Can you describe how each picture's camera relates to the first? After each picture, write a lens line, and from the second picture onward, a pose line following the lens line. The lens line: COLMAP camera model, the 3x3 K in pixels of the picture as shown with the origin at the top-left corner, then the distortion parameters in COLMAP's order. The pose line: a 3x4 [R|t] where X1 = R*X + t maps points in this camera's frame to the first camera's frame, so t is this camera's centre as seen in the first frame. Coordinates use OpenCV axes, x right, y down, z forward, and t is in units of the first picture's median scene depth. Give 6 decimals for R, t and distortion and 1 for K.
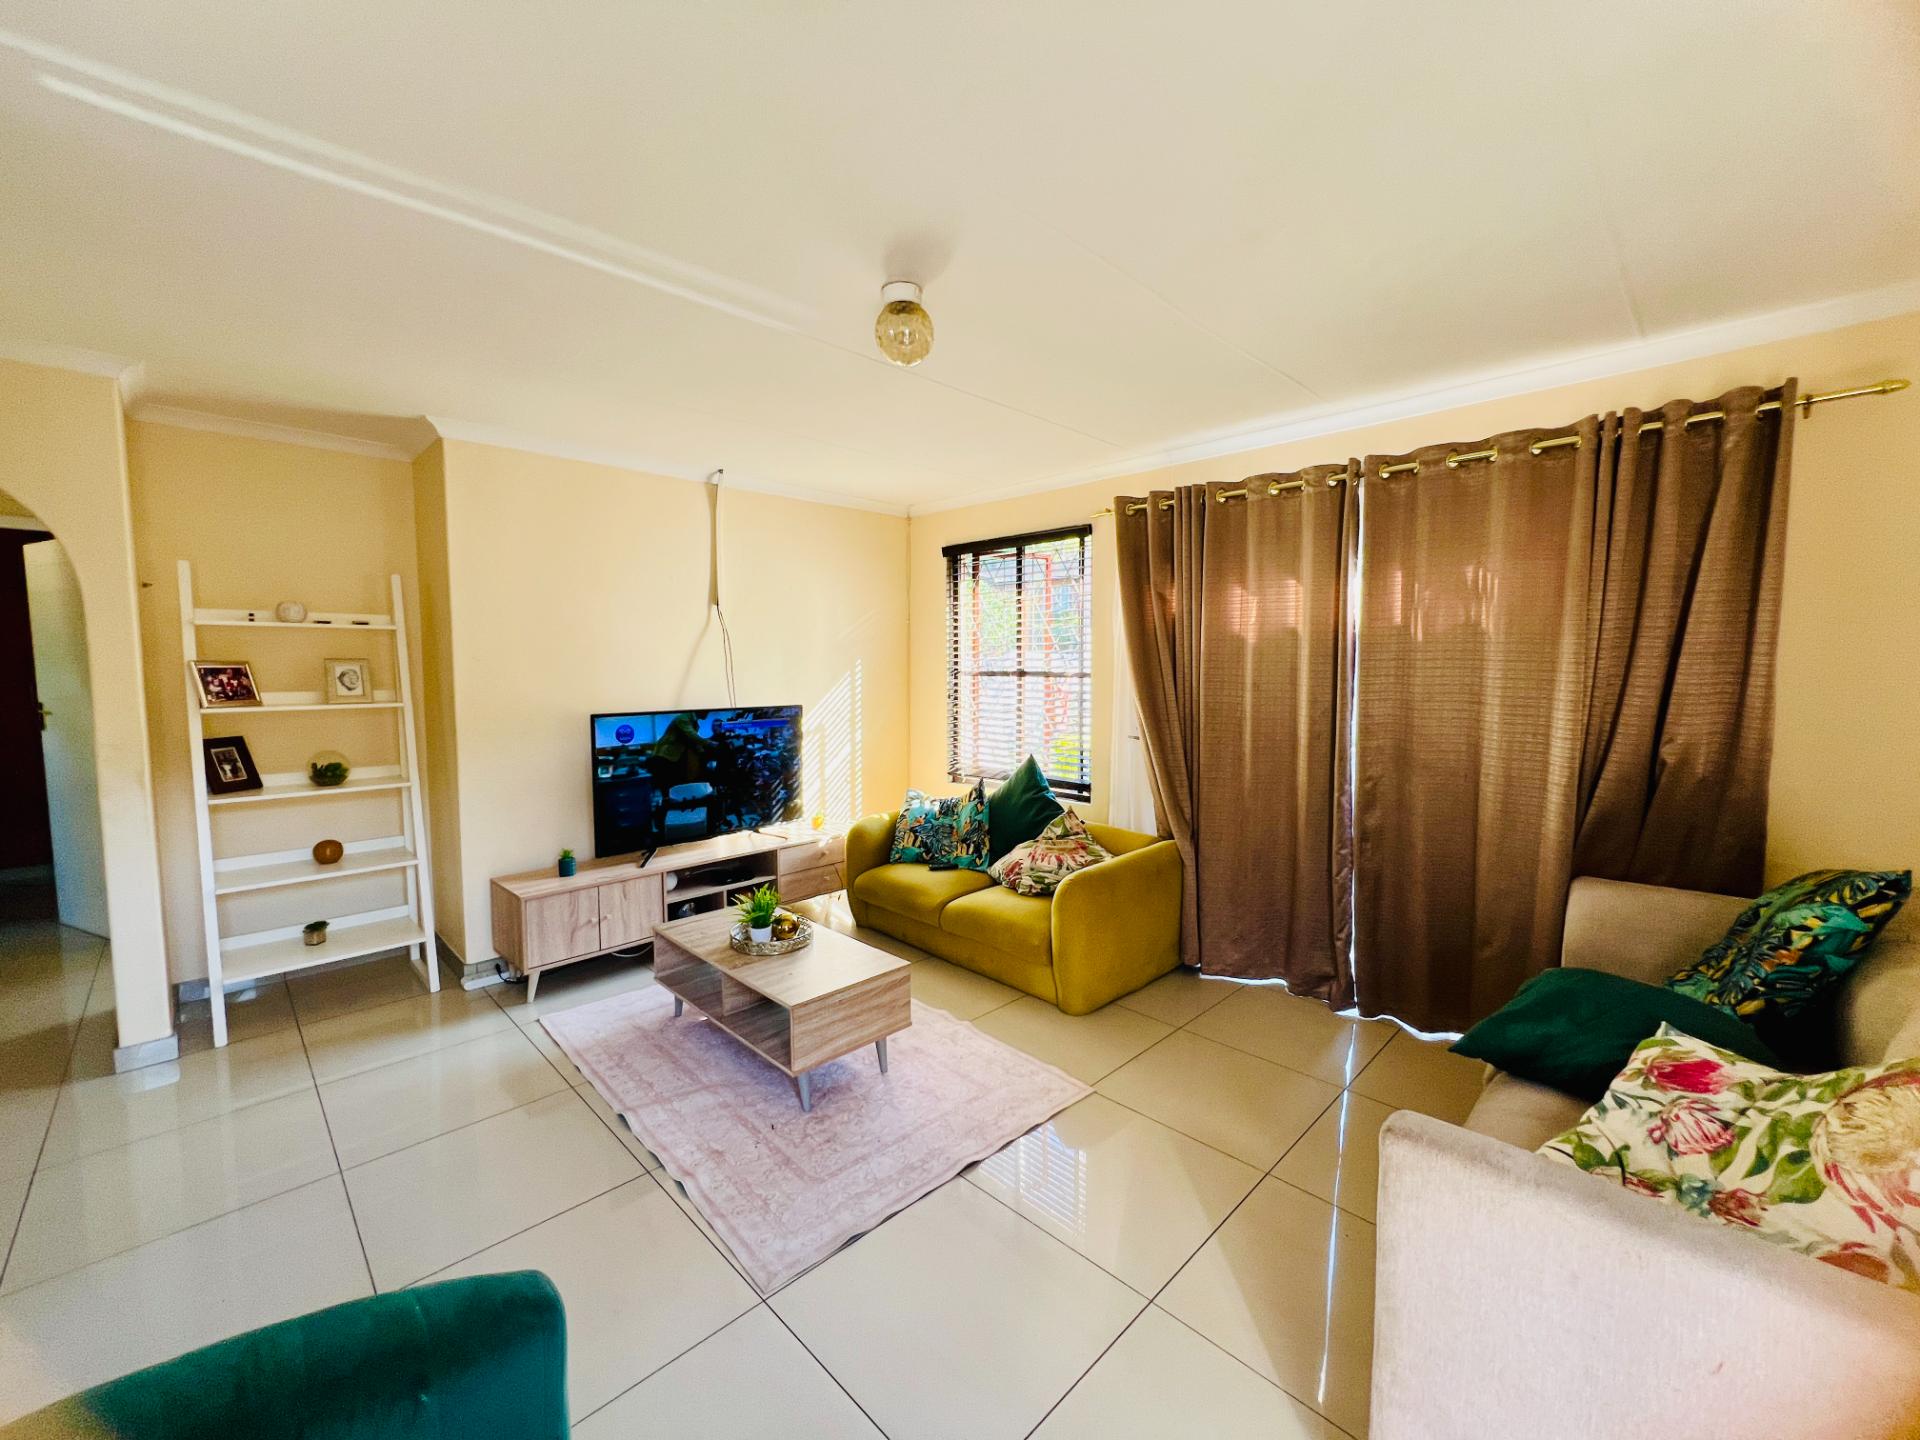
lens RADIAL K [[773.0, 0, 960.0], [0, 773.0, 715.1], [0, 0, 1]] dist [-0.005314, 0.001498]
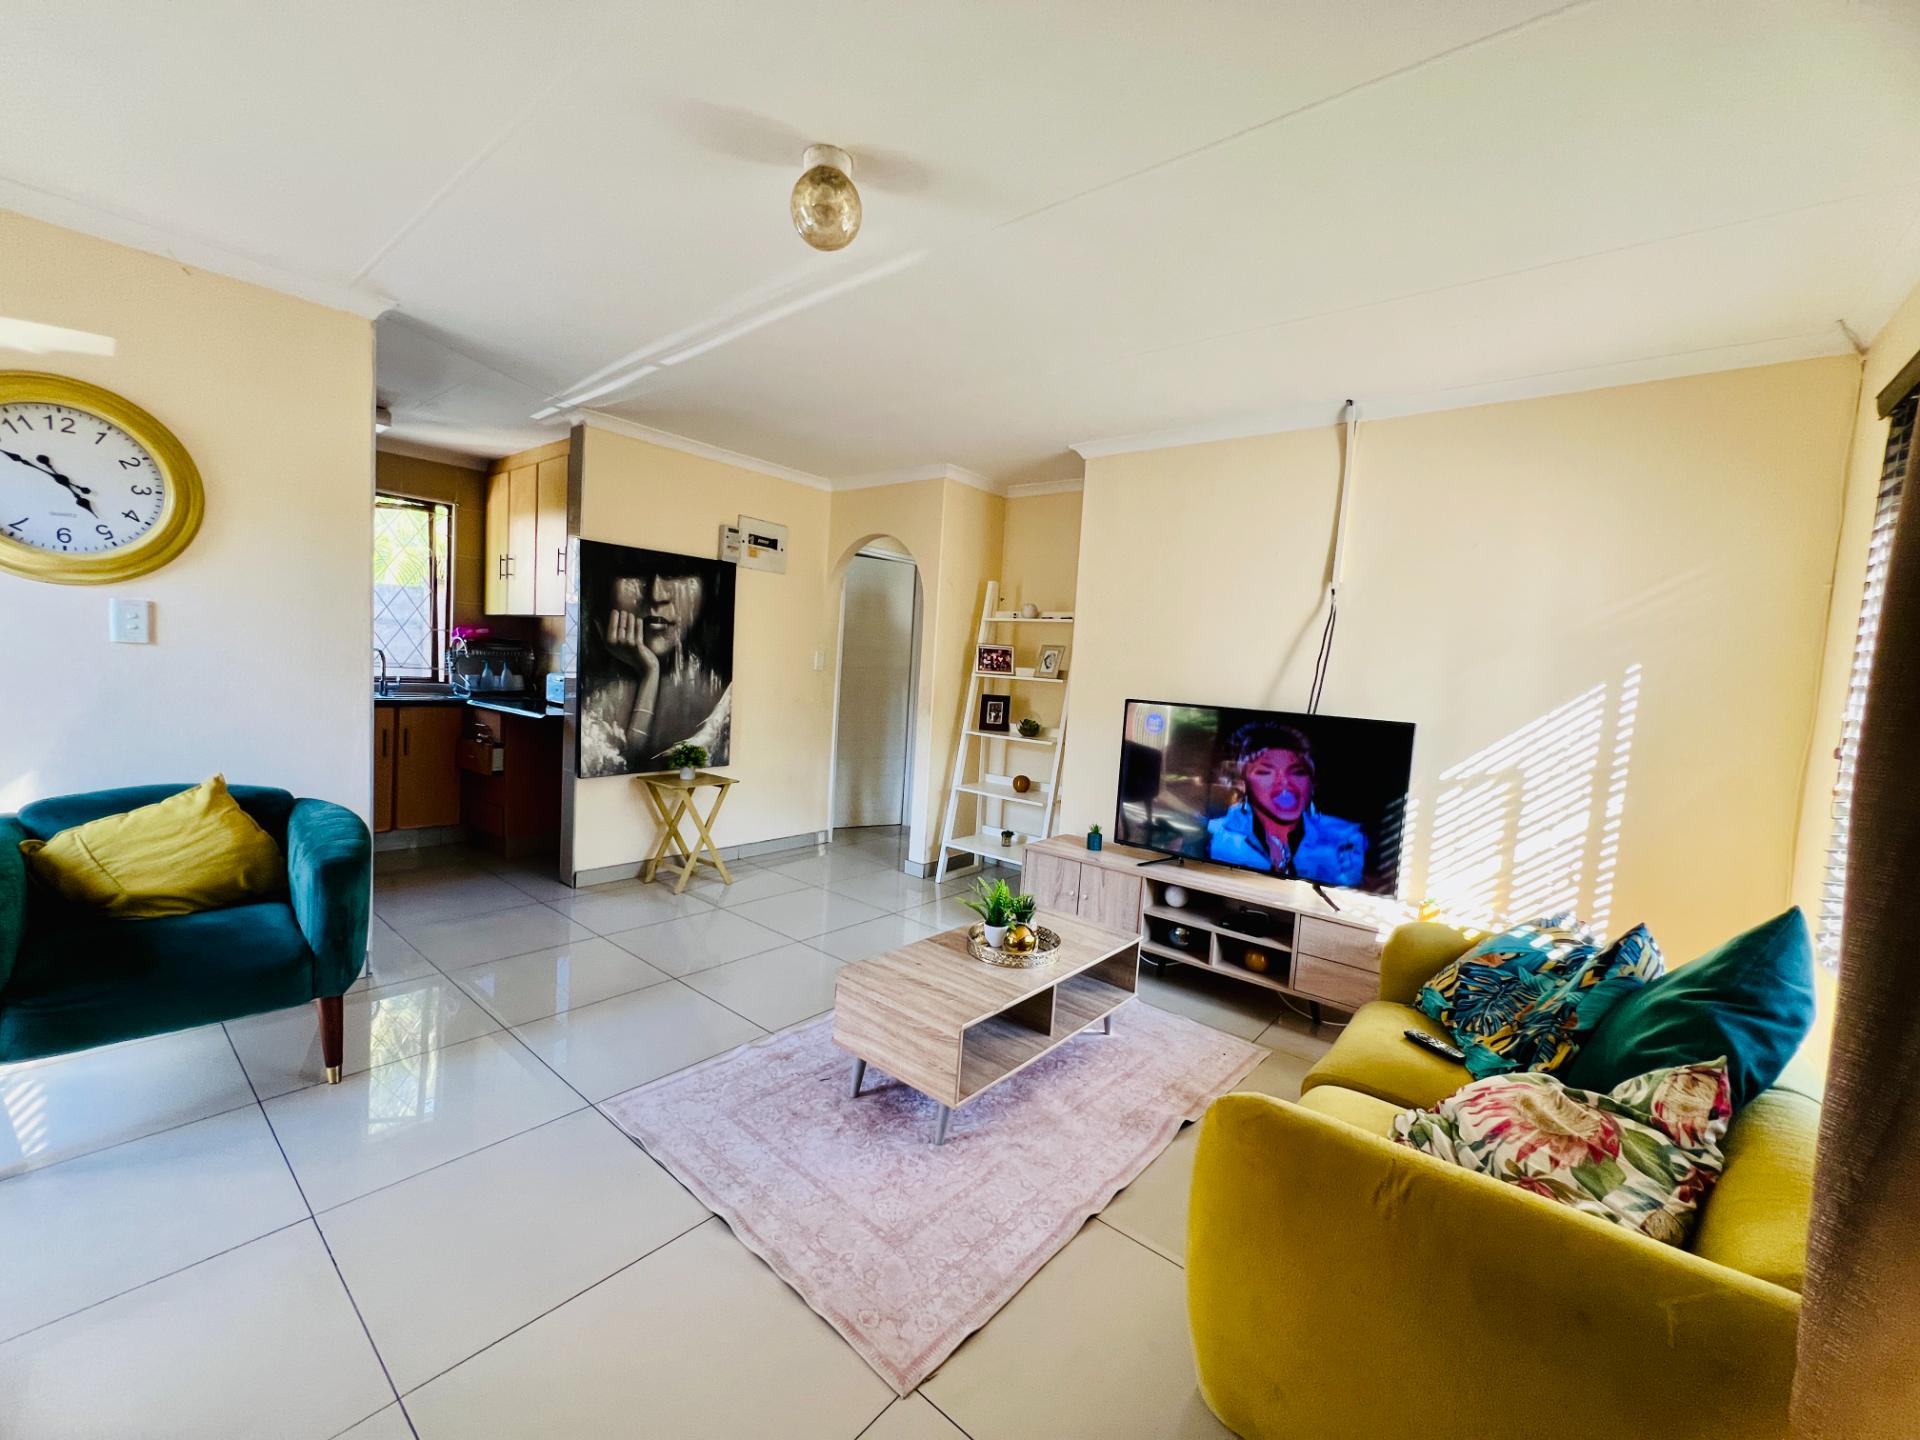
lens RADIAL K [[773.0, 0, 962.0], [0, 773.0, 720.9], [0, 0, 1]] dist [-0.005314, 0.001498]
pose [[0.093023, 0.078222, -0.992587, 0.561497], [-0.130080, 0.989319, 0.065774, -0.012191], [0.987130, 0.122997, 0.102205, 0.780042]]
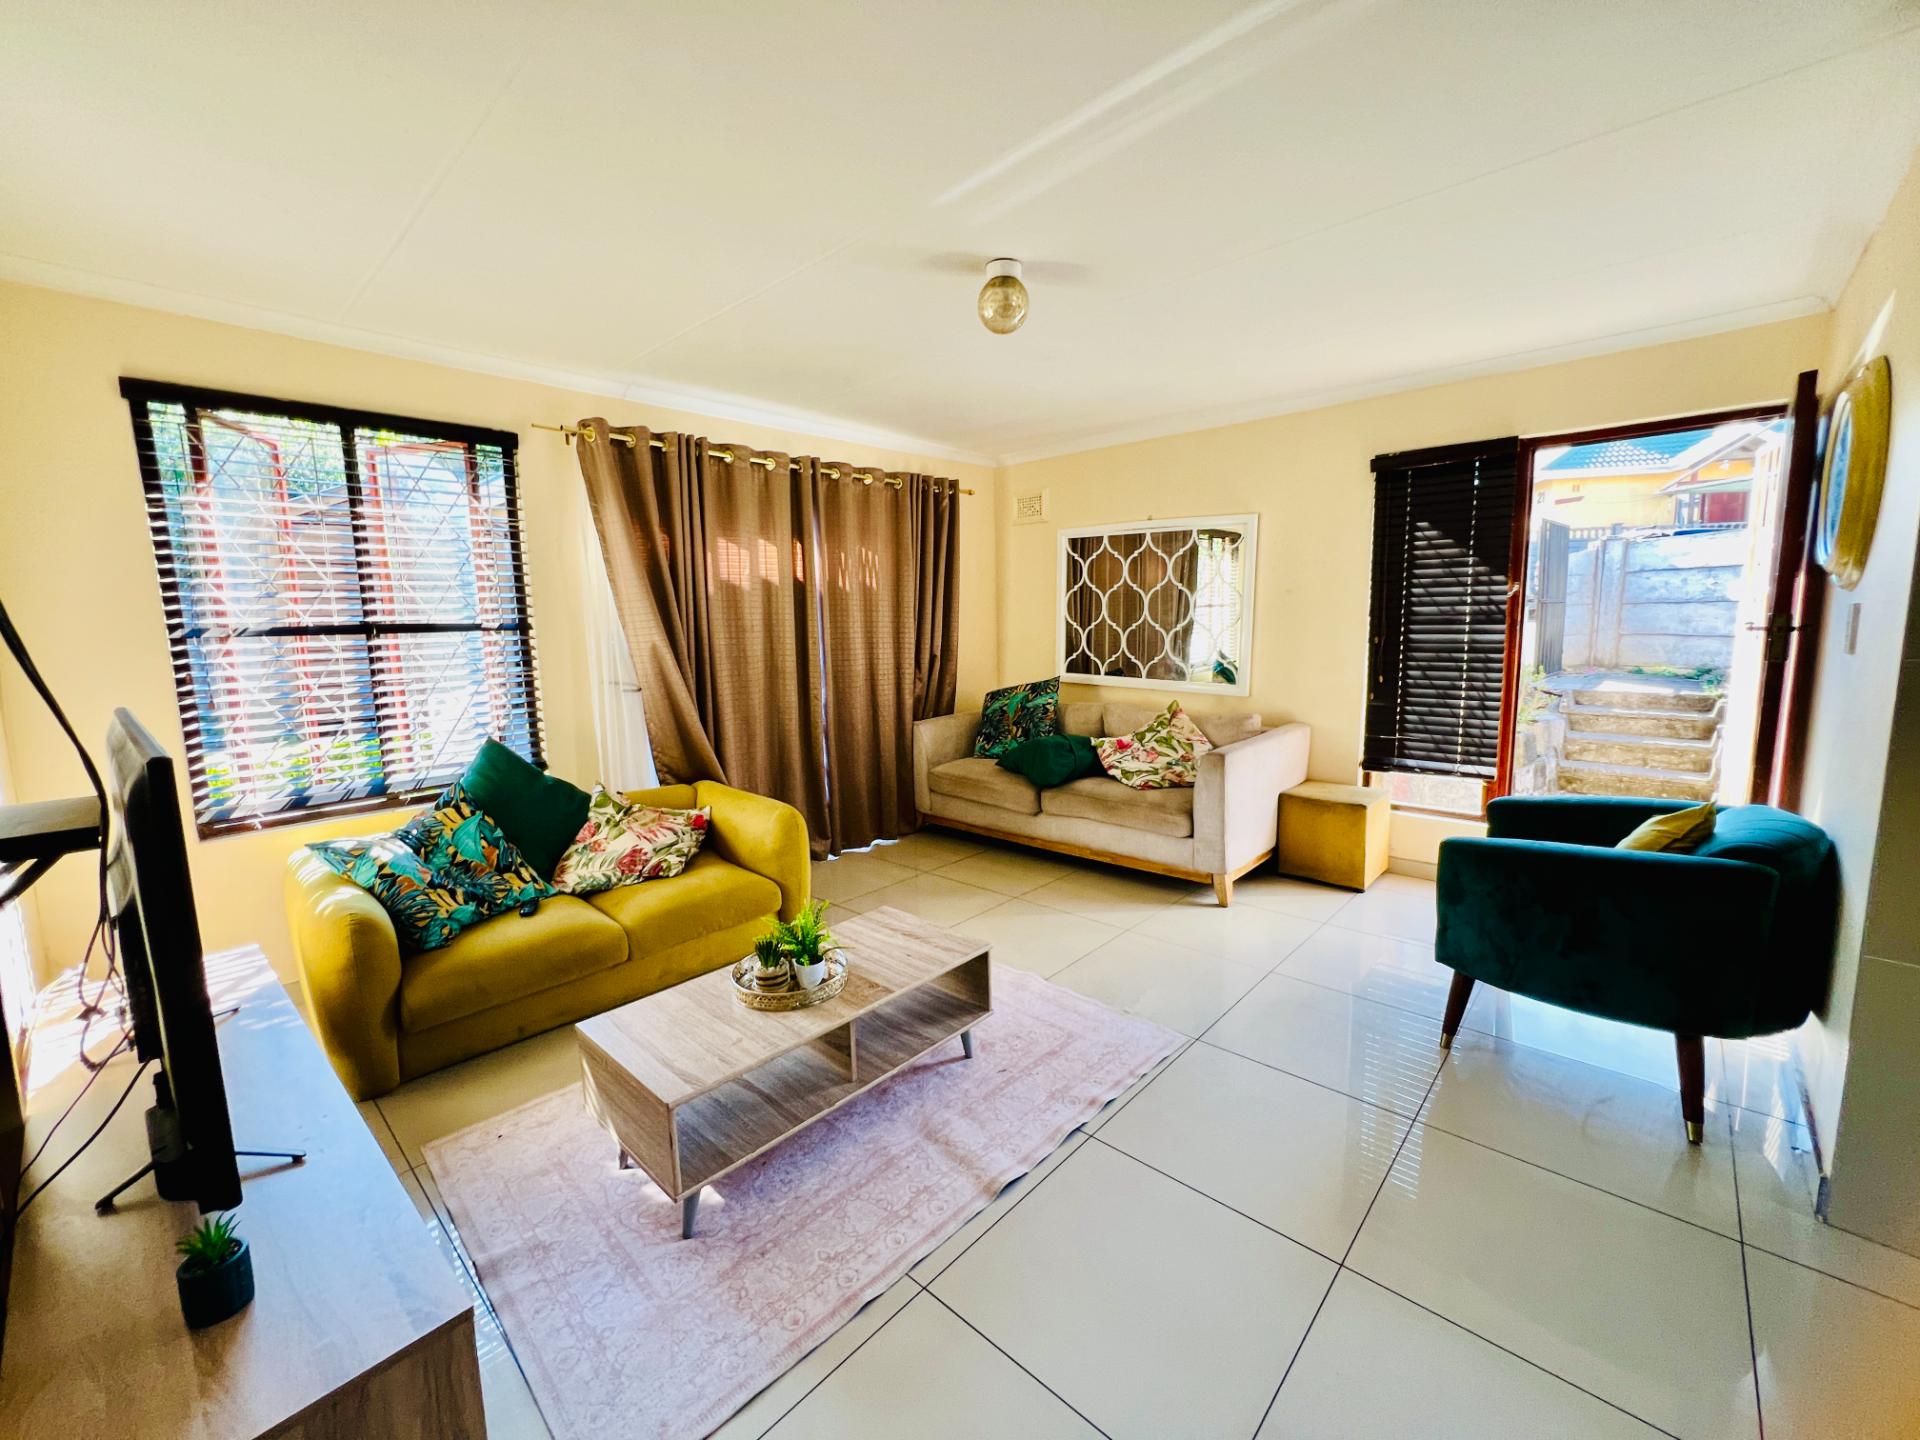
lens RADIAL K [[764.7, 0, 961.7], [0, 764.7, 726.3], [0, 0, 1]] dist [-0.007464, -0.000286]
pose [[-0.046032, -0.139360, 0.989171, -0.873217], [0.089141, 0.985697, 0.143019, -0.030770], [-0.994955, 0.094759, -0.032951, 0.798912]]
